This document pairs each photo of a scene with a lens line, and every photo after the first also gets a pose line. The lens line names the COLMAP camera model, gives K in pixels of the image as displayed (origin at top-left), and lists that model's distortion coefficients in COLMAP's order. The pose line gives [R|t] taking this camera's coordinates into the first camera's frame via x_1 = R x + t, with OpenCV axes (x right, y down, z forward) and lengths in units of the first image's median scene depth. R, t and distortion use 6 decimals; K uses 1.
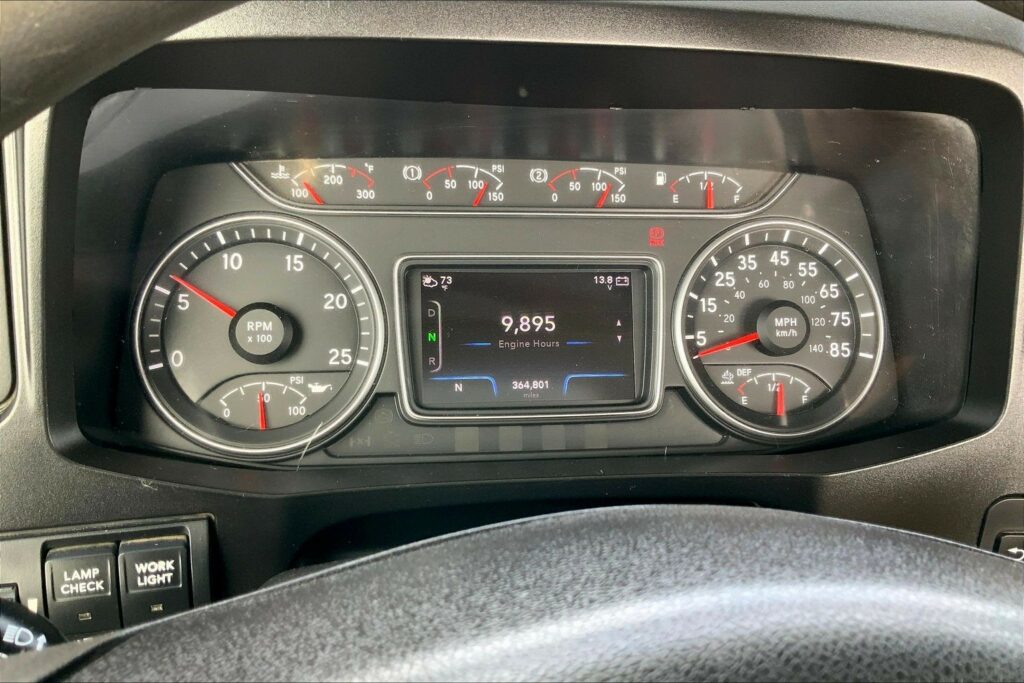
lens RADIAL K [[844.3, 0, 507.3], [0, 844.3, 339.2], [0, 0, 1]] dist [0.099096, -0.214254]
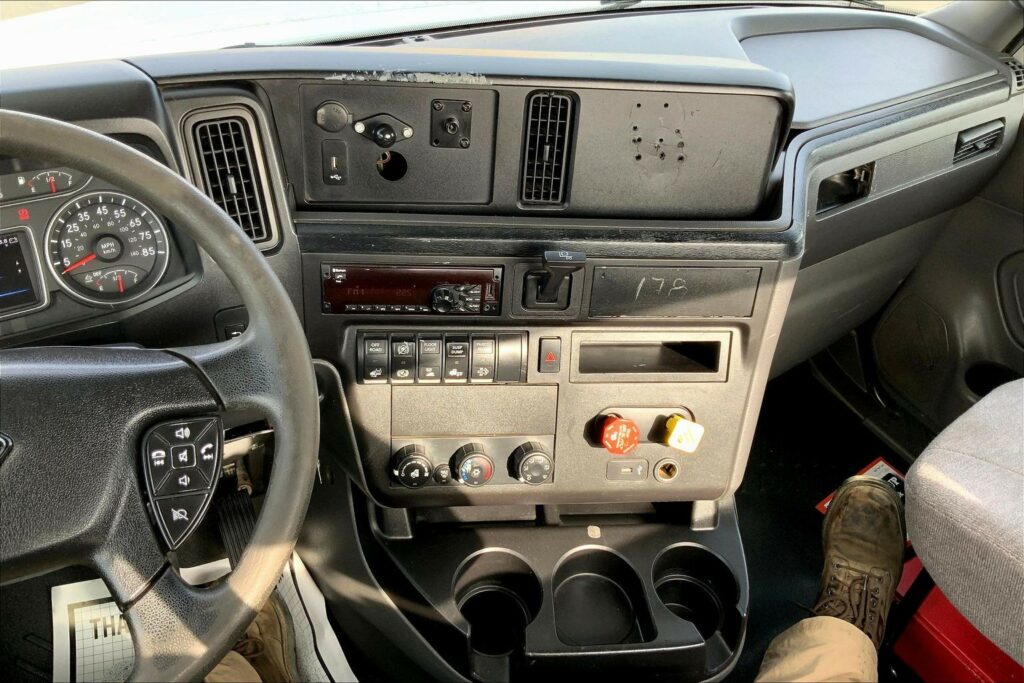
lens RADIAL K [[844.3, 0, 507.3], [0, 844.3, 339.2], [0, 0, 1]] dist [0.099096, -0.214254]
pose [[0.924652, -0.232874, 0.301311, 0.534520], [0.168021, 0.959533, 0.225977, -0.102419], [-0.341742, -0.158323, 0.926362, -1.158514]]
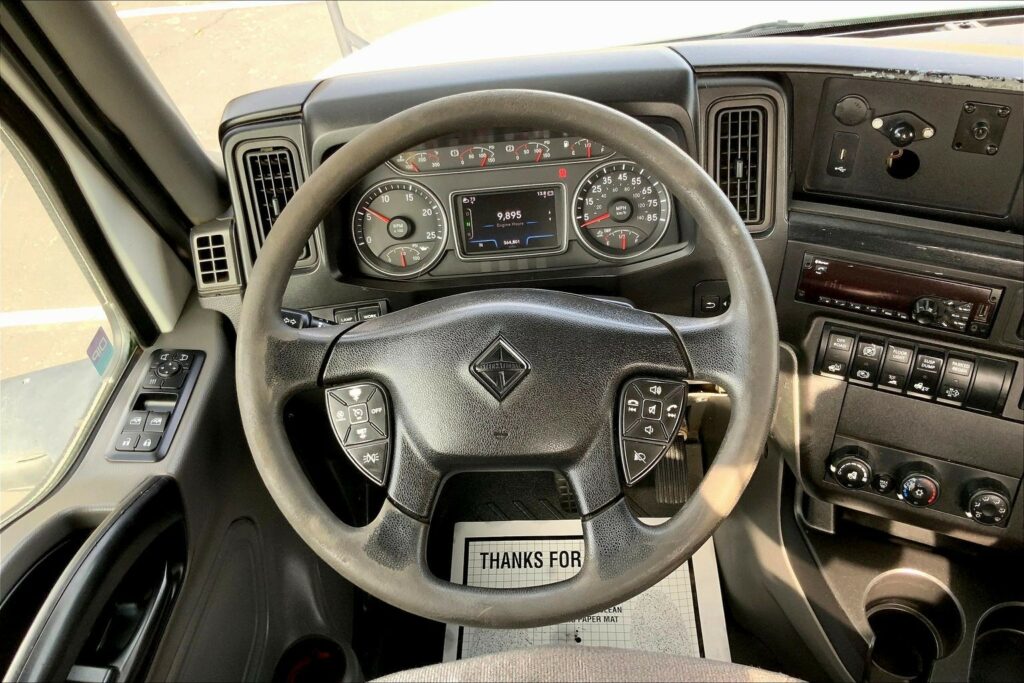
lens RADIAL K [[844.3, 0, 507.3], [0, 844.3, 339.2], [0, 0, 1]] dist [0.099096, -0.214254]
pose [[0.978462, -0.025175, -0.204885, 0.484103], [0.071680, 0.972212, 0.222860, -0.204930], [0.193581, -0.232746, 0.953077, -1.282048]]
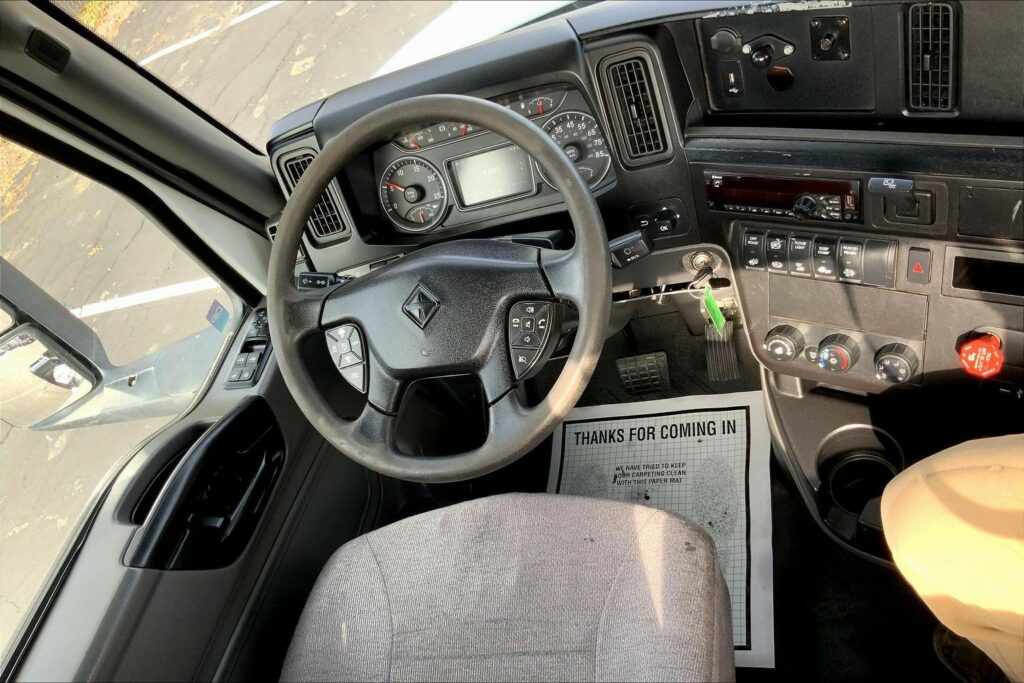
lens RADIAL K [[844.3, 0, 507.3], [0, 844.3, 339.2], [0, 0, 1]] dist [0.099096, -0.214254]
pose [[0.850243, -0.087299, -0.519102, 1.524162], [0.270233, 0.918673, 0.288121, -0.307913], [0.451732, -0.385251, 0.804686, -1.530503]]
